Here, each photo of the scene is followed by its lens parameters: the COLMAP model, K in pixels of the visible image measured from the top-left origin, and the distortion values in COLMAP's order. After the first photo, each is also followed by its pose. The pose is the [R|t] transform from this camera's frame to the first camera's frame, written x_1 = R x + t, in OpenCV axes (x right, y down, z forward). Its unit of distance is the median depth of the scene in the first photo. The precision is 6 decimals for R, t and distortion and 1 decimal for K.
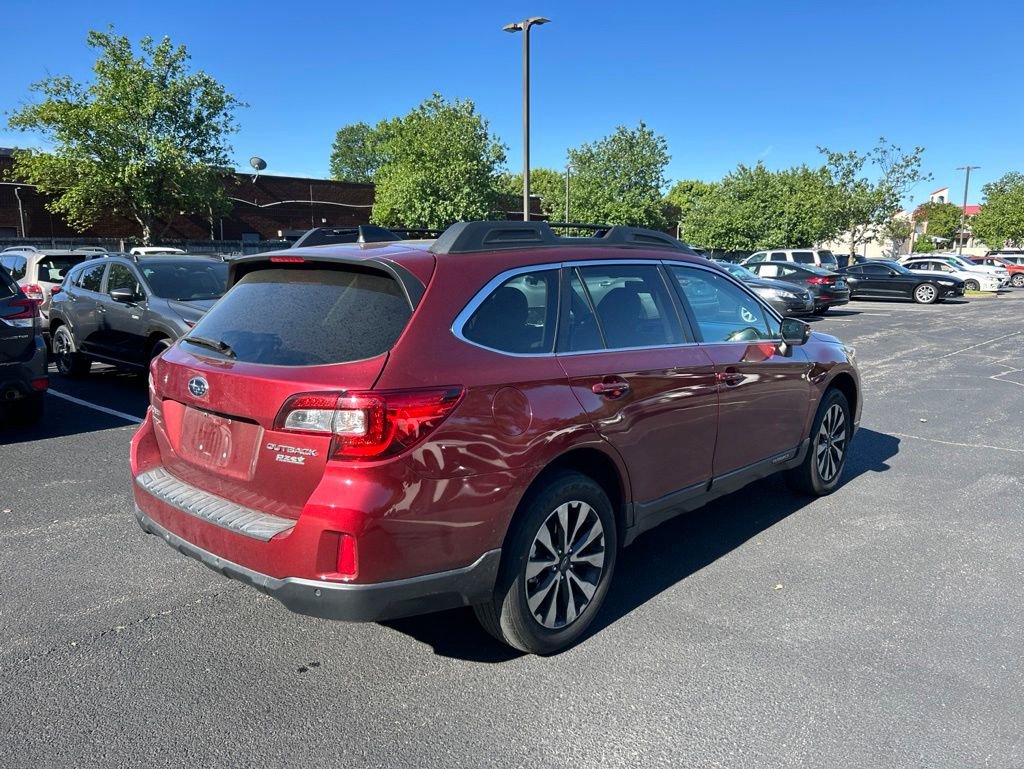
lens RADIAL K [[767.5, 0, 519.6], [0, 767.5, 387.0], [0, 0, 1]] dist [0.045226, -0.052097]
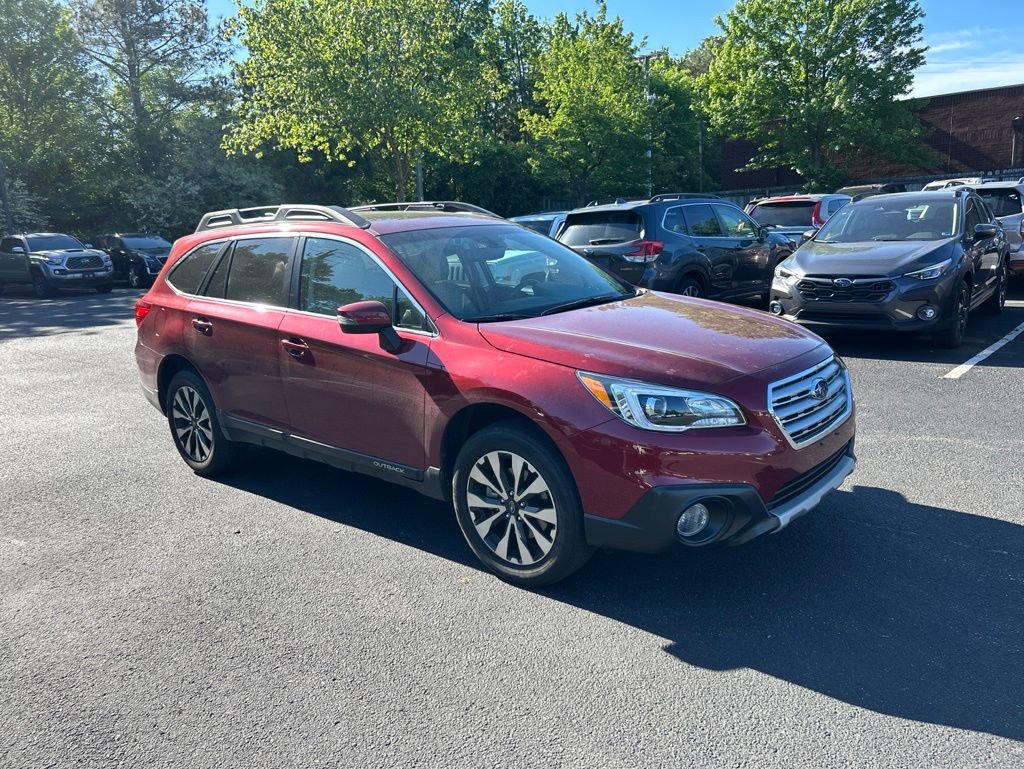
lens RADIAL K [[767.5, 0, 519.6], [0, 767.5, 387.0], [0, 0, 1]] dist [0.045226, -0.052097]
pose [[0.025988, 0.213444, -0.976610, 0.169979], [-0.109156, 0.971704, 0.209467, -0.027345], [0.993685, 0.101159, 0.048552, 0.162459]]
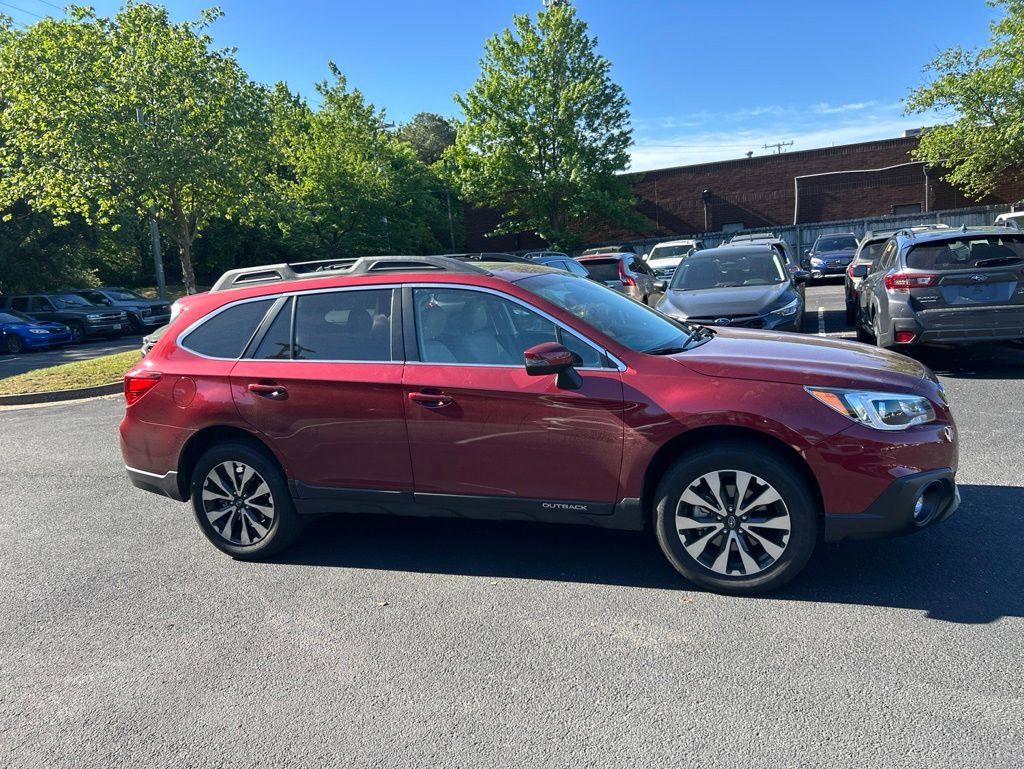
lens RADIAL K [[768.6, 0, 520.6], [0, 768.6, 384.5], [0, 0, 1]] dist [0.043624, -0.048107]
pose [[0.375692, 0.114225, -0.919678, 0.160446], [-0.073317, 0.992928, 0.093373, -0.017201], [0.923840, 0.032349, 0.381410, 0.093687]]
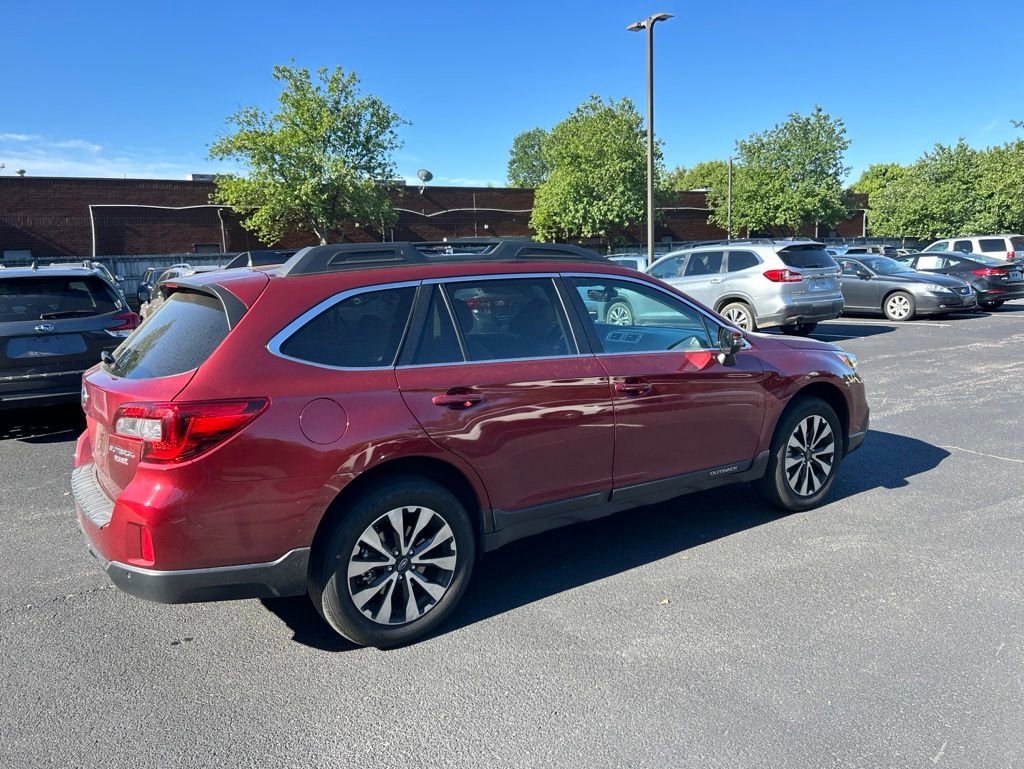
lens RADIAL K [[768.6, 0, 520.6], [0, 768.6, 384.5], [0, 0, 1]] dist [0.043624, -0.048107]
pose [[0.972693, 0.006364, -0.232008, 0.046724], [-0.006820, 0.999976, -0.001164, -0.001910], [0.231995, 0.002715, 0.972713, 0.000106]]
